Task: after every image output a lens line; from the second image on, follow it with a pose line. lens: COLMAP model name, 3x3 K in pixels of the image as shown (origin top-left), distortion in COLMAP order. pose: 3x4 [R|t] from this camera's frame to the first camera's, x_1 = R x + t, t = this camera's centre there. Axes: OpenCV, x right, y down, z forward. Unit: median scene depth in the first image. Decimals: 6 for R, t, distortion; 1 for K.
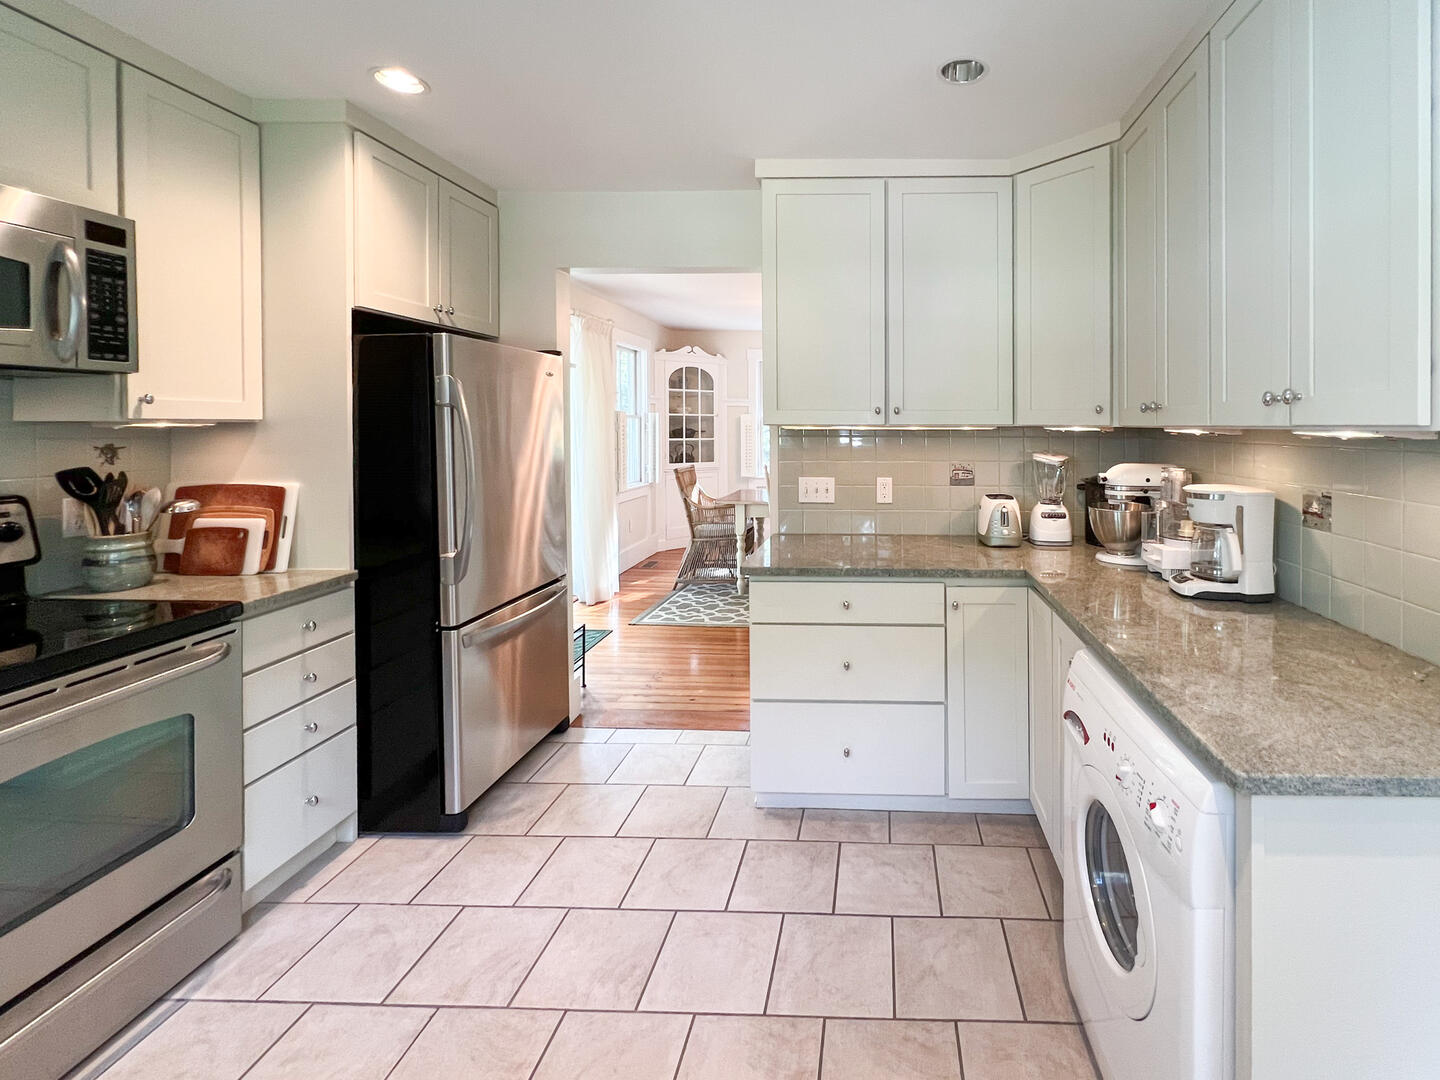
lens RADIAL K [[574.3, 0, 721.5], [0, 574.3, 539.9], [0, 0, 1]] dist [-0.008136, 0.000270]
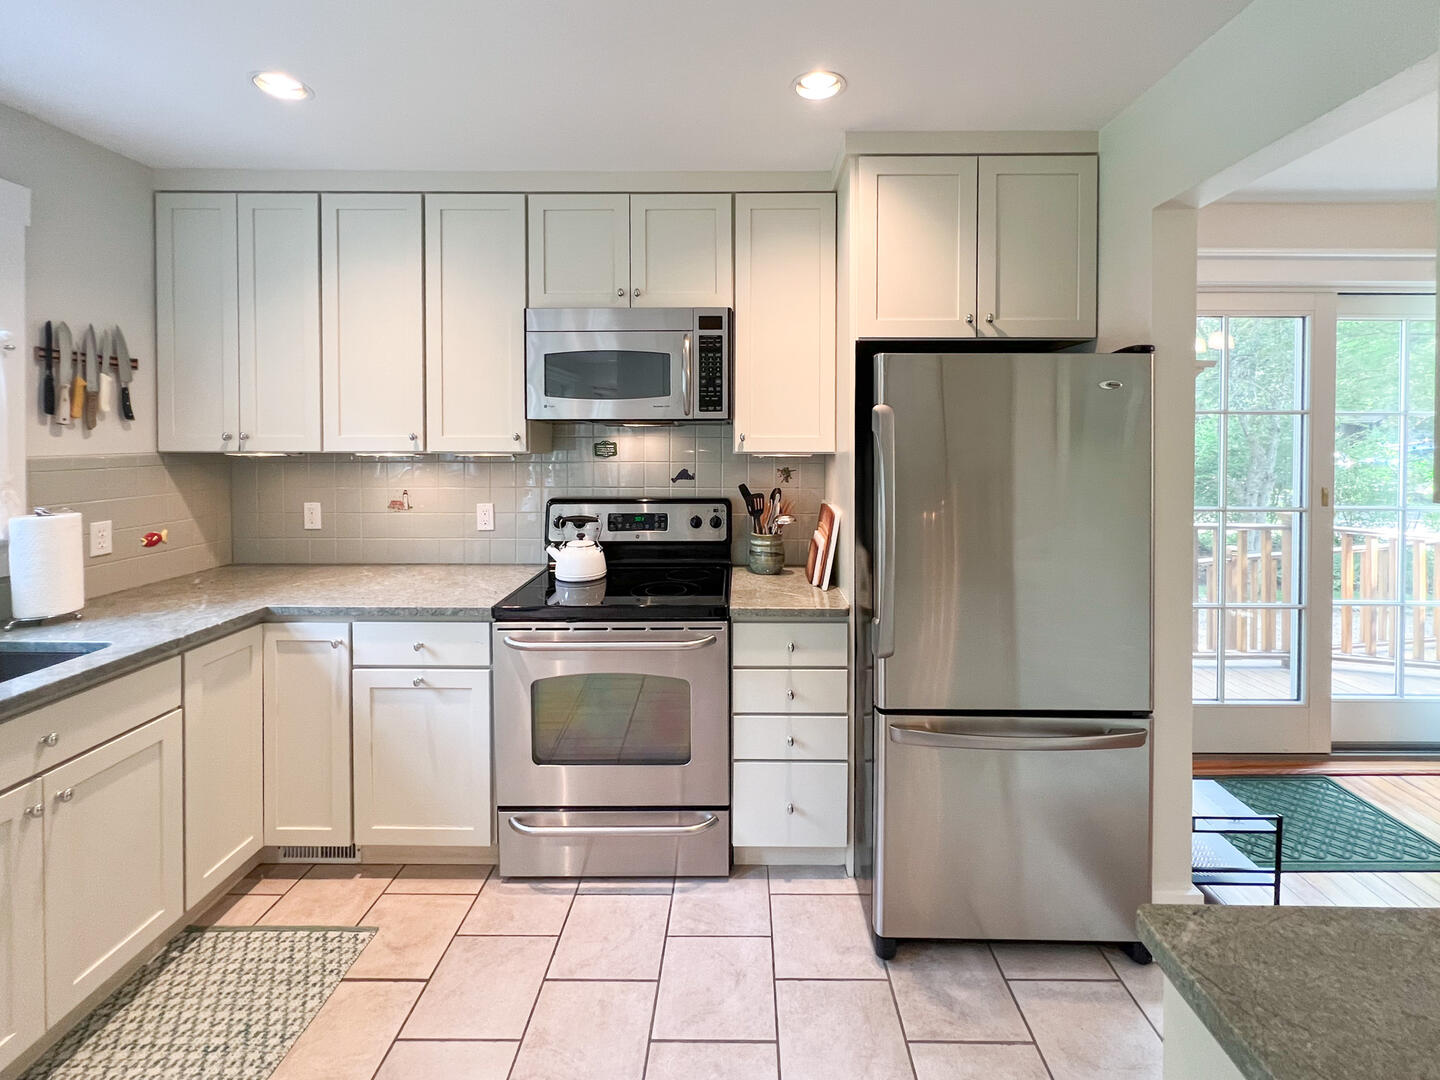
lens RADIAL K [[574.3, 0, 731.9], [0, 574.3, 499.6], [0, 0, 1]] dist [-0.008136, 0.000270]
pose [[0.251164, 0.092636, -0.963502, 0.262288], [-0.195321, 0.979784, 0.043285, -0.149203], [0.948033, 0.177320, 0.264180, 0.609948]]
